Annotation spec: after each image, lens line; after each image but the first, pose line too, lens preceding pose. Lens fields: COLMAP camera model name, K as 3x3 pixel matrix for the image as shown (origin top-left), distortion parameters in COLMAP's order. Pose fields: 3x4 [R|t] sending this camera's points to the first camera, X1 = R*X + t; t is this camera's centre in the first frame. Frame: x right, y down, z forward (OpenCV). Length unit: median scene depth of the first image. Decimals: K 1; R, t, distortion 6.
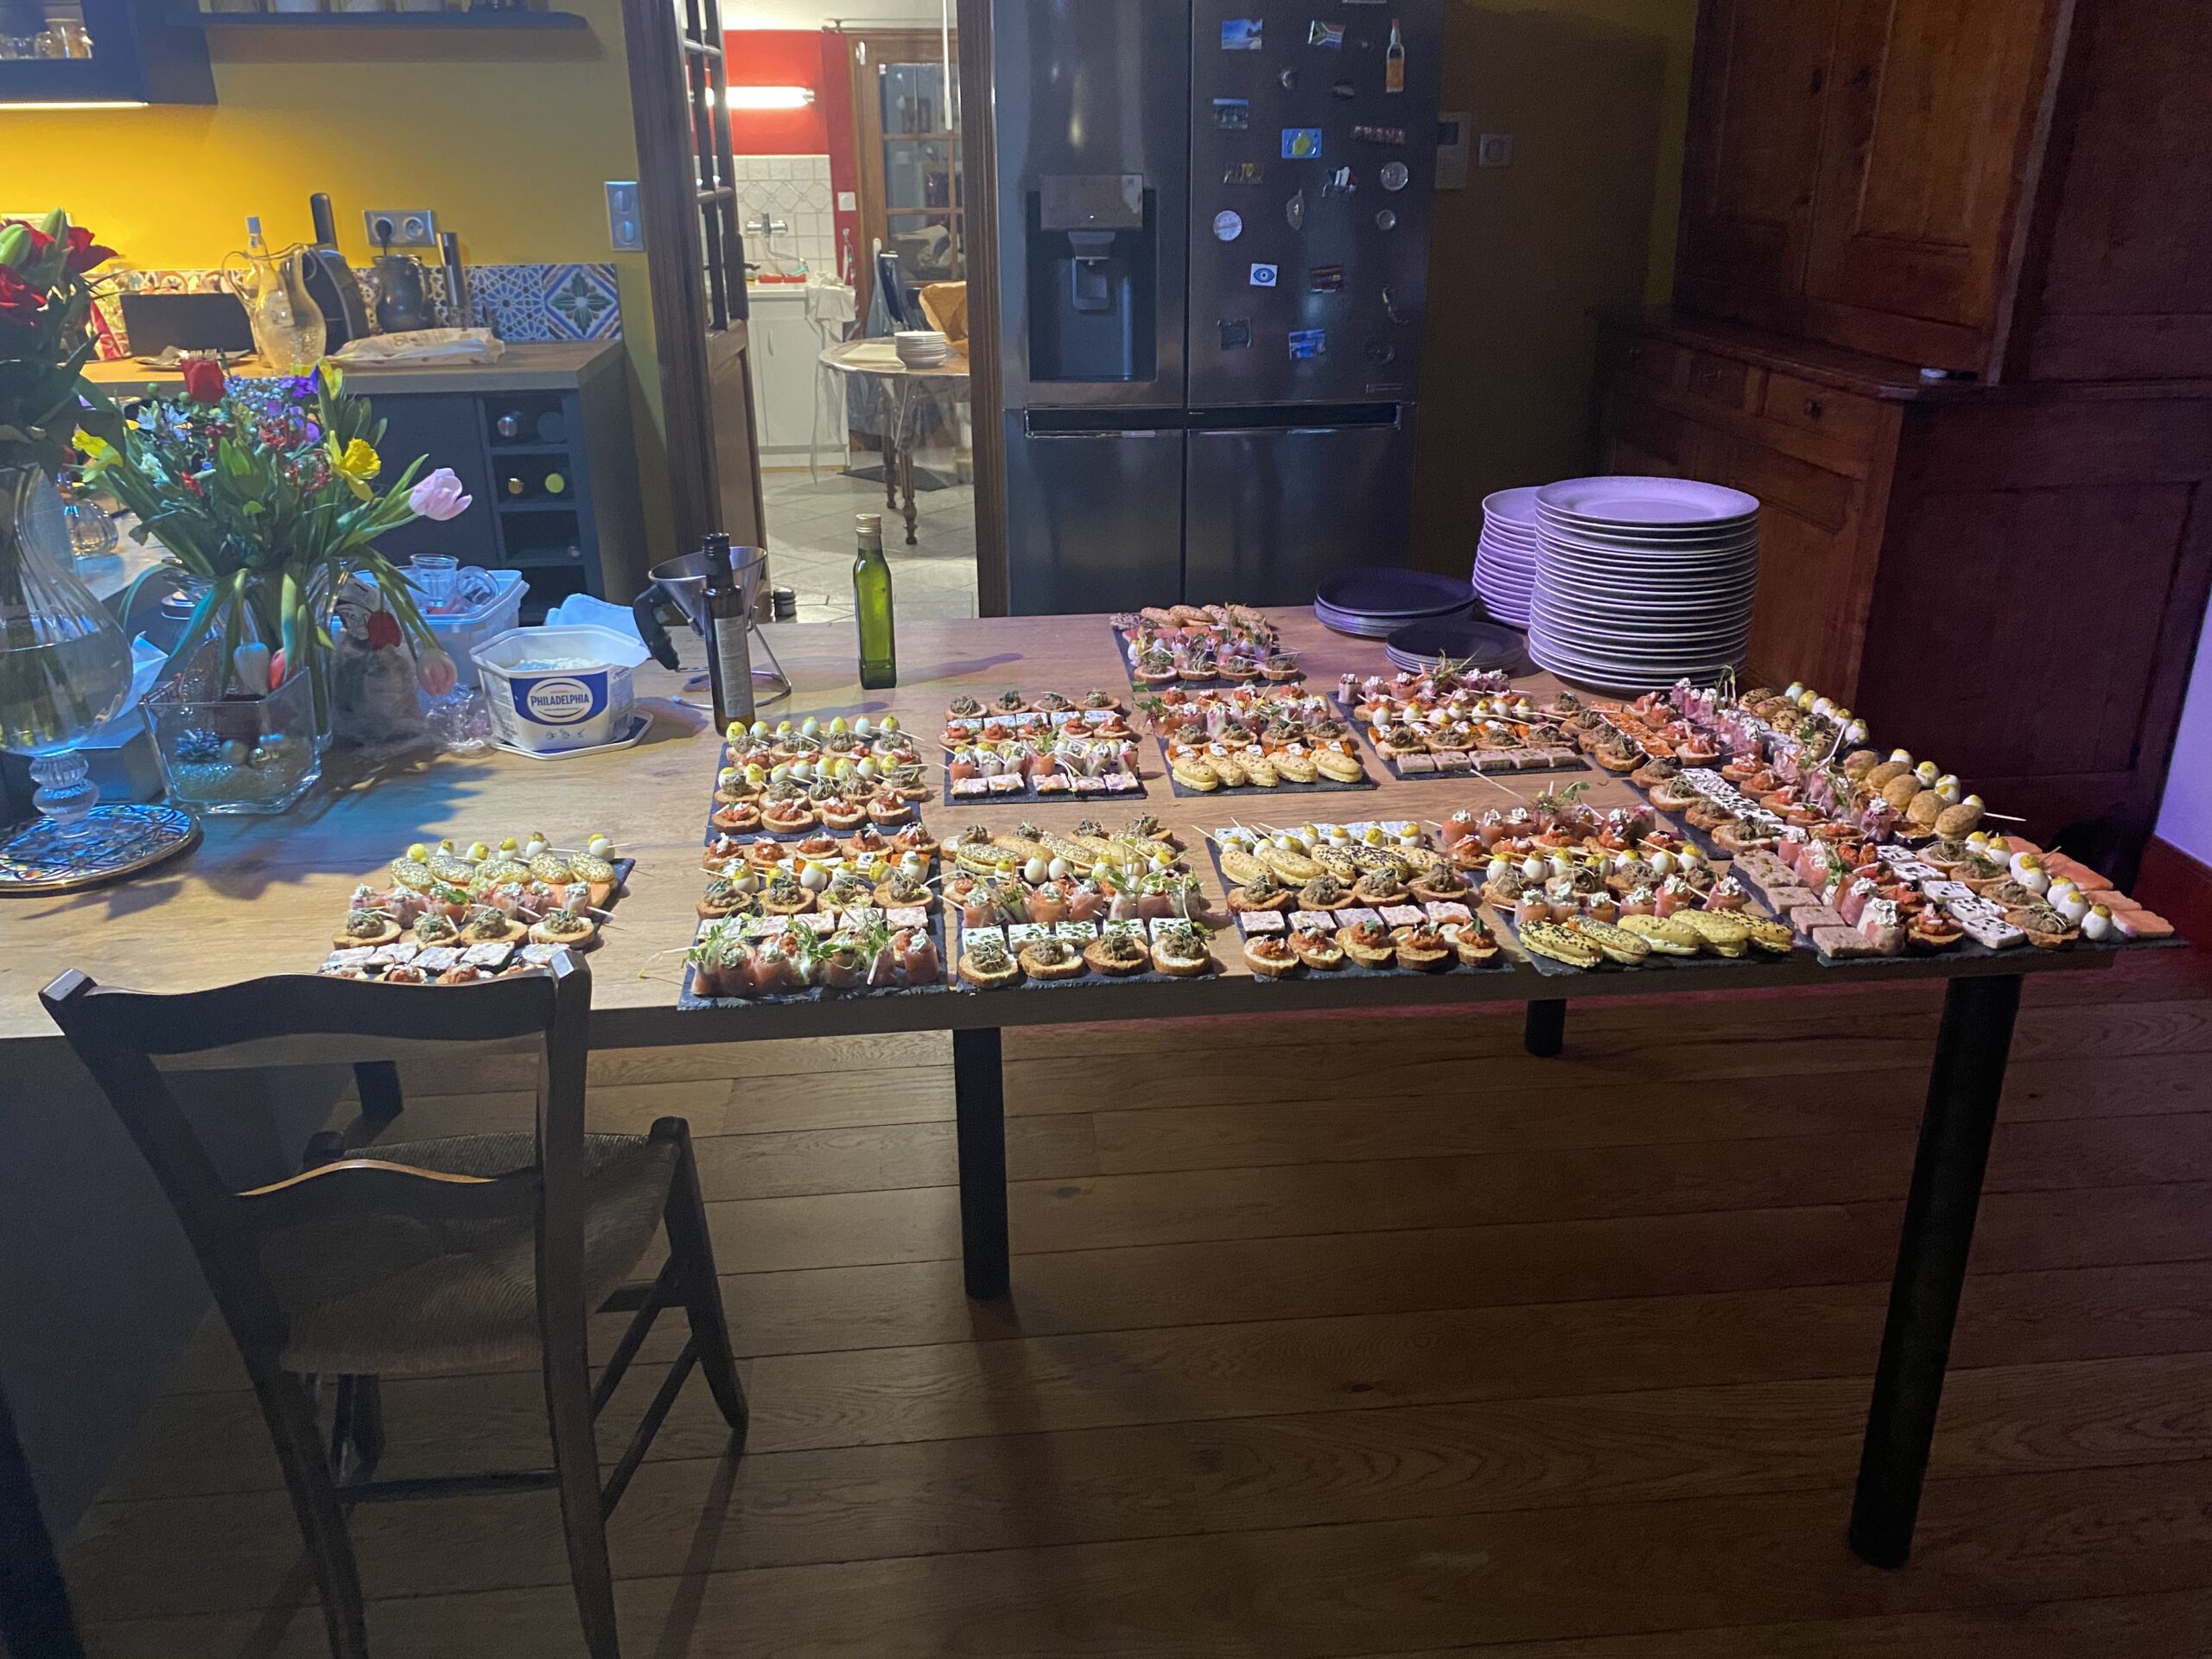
lens RADIAL K [[1682.3, 0, 1105.1], [0, 1682.3, 825.0], [0, 0, 1]] dist [0.016145, -0.005847]
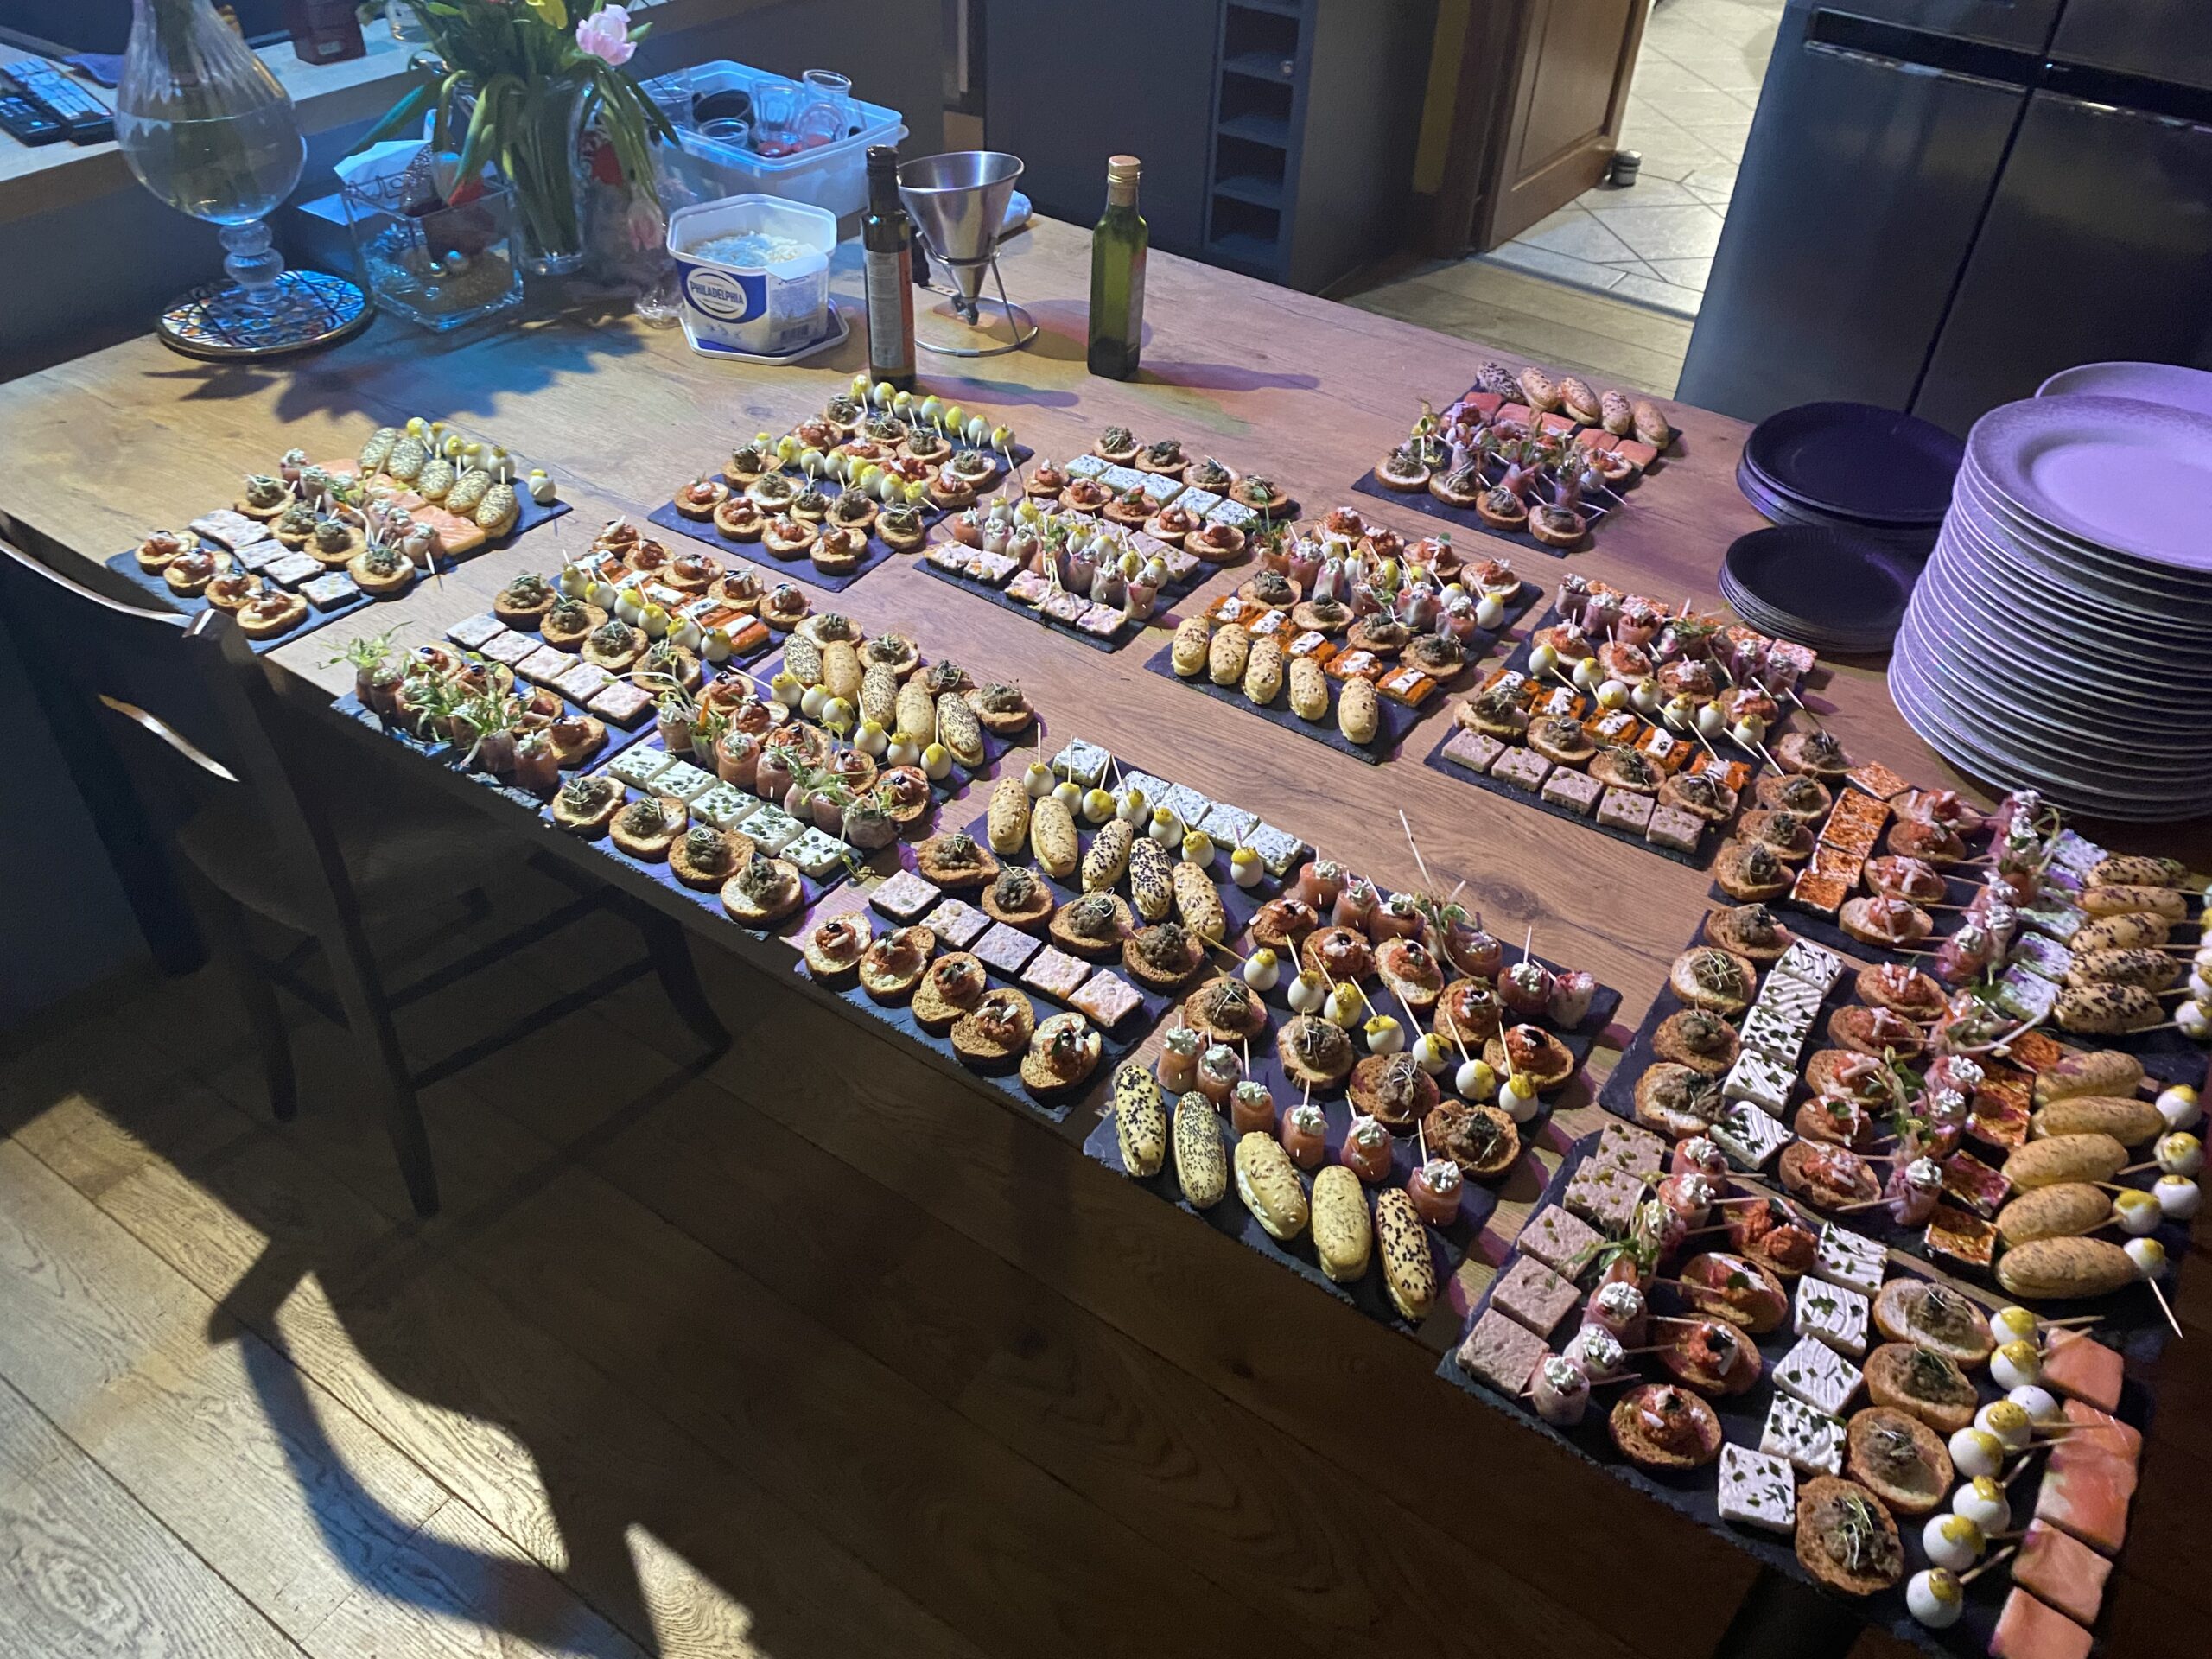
lens RADIAL K [[1682.3, 0, 1109.5], [0, 1682.3, 837.1], [0, 0, 1]] dist [0.016145, -0.005847]
pose [[0.775804, 0.440470, -0.451790, 0.453404], [-0.286007, 0.883722, 0.370454, -0.250763], [0.562430, -0.158185, 0.811572, 0.386905]]
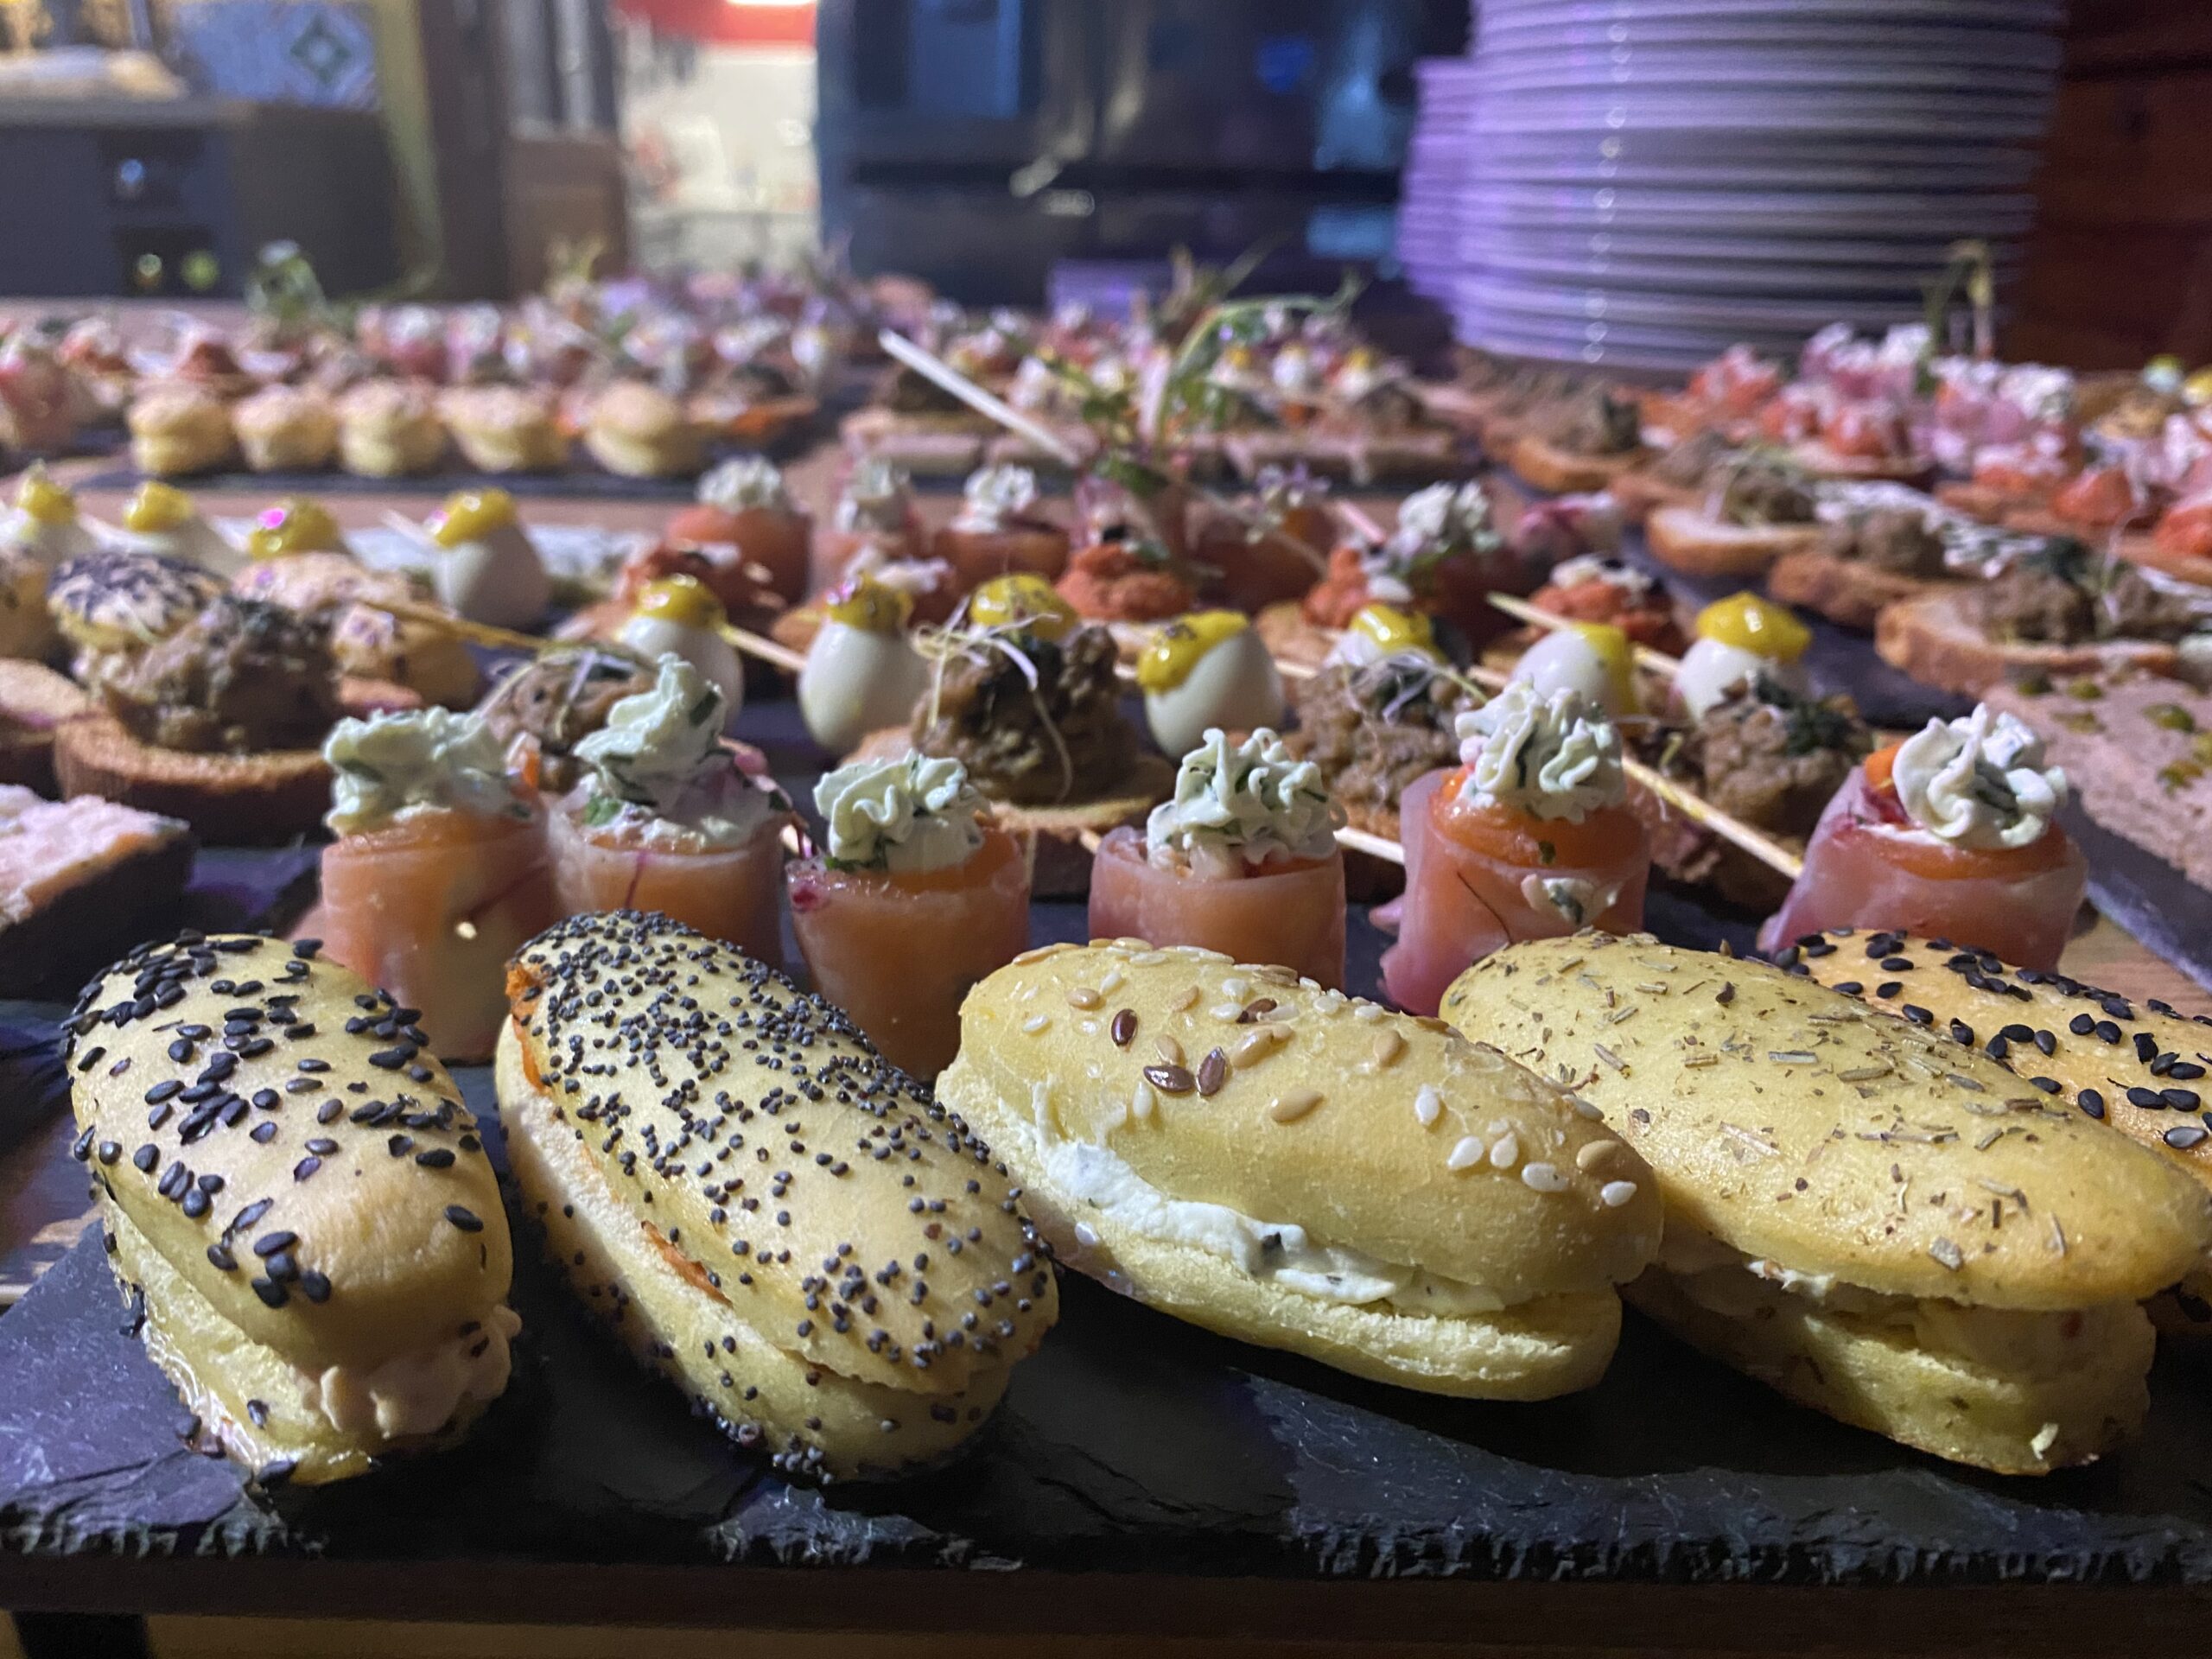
lens RADIAL K [[1682.3, 0, 1100.3], [0, 1682.3, 833.5], [0, 0, 1]] dist [0.016145, -0.005847]
pose [[0.993037, 0.061401, -0.100534, 0.288034], [-0.063419, 0.997842, -0.016996, 0.042469], [0.099273, 0.023254, 0.994788, 0.785119]]
